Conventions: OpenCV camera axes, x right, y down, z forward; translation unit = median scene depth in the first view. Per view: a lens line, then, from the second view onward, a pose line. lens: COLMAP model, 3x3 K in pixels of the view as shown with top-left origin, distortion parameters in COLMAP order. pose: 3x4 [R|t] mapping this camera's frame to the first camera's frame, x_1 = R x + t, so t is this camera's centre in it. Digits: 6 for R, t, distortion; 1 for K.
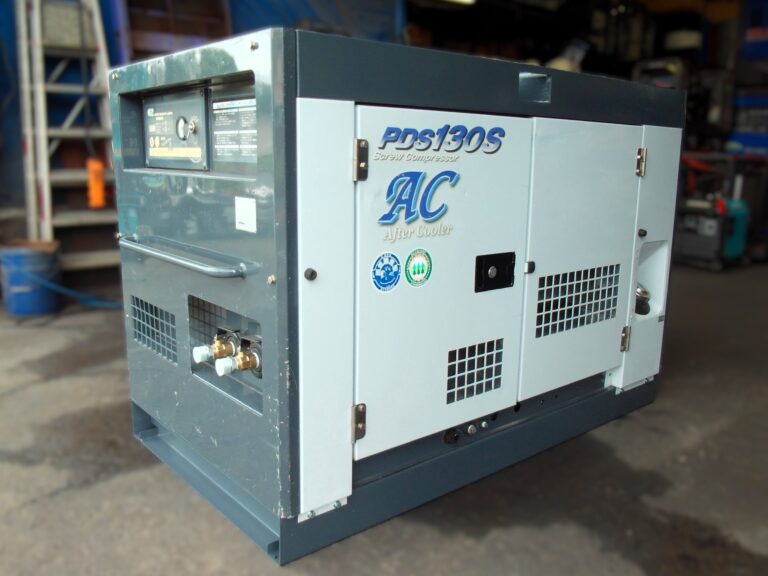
lens RADIAL K [[666.1, 0, 384.0], [0, 666.1, 288.0], [0, 0, 1]] dist [-0.004529, -0.000057]
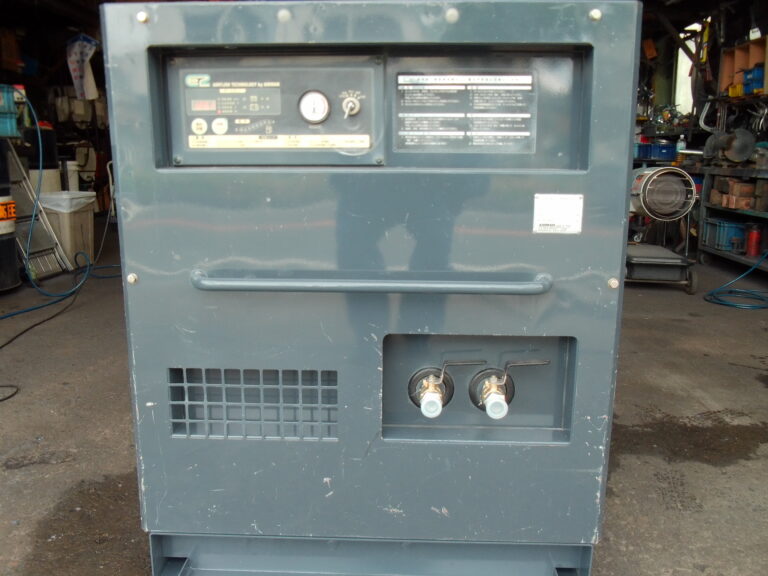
lens RADIAL K [[655.8, 0, 372.0], [0, 655.8, 287.6], [0, 0, 1]] dist [-0.016319, -0.003898]
pose [[0.671084, -0.155916, 0.724801, -0.855010], [0.152478, 0.985762, 0.070876, -0.098809], [-0.725532, 0.062952, 0.685303, 0.531961]]
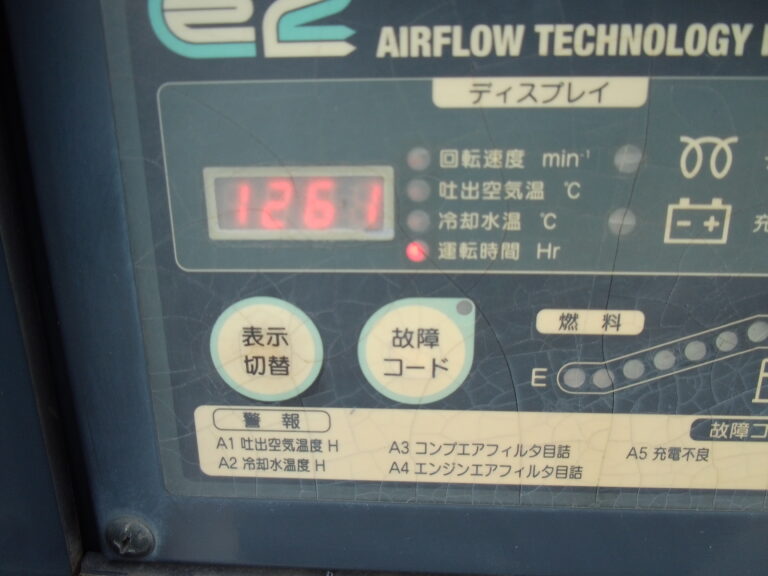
lens RADIAL K [[655.8, 0, 372.0], [0, 655.8, 287.6], [0, 0, 1]] dist [-0.016319, -0.003898]
pose [[0.684734, -0.244084, 0.686704, -0.470617], [0.156804, 0.969522, 0.188254, -0.285850], [-0.711725, -0.021226, 0.702138, 1.096657]]
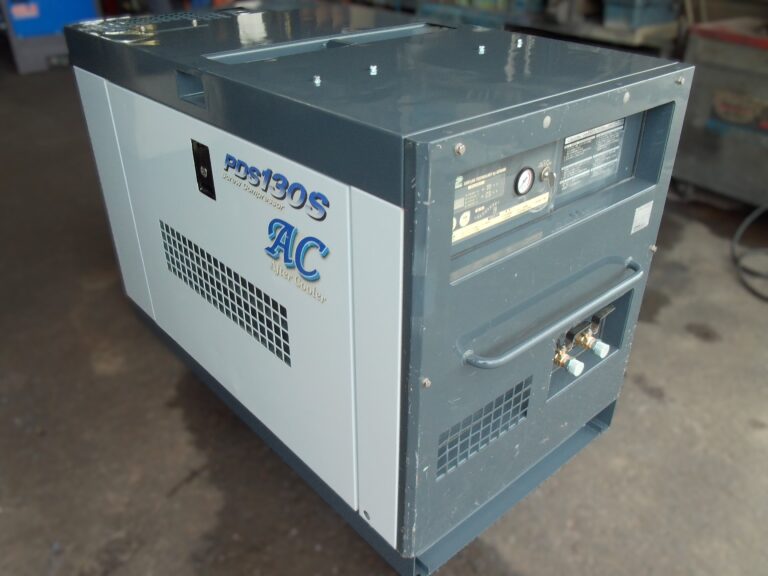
lens RADIAL K [[655.8, 0, 372.0], [0, 655.8, 287.6], [0, 0, 1]] dist [-0.016319, -0.003898]
pose [[-0.015724, -0.515680, 0.856637, -1.112114], [0.191242, 0.839375, 0.508799, -0.608267], [-0.981417, 0.171825, 0.085421, 1.220625]]
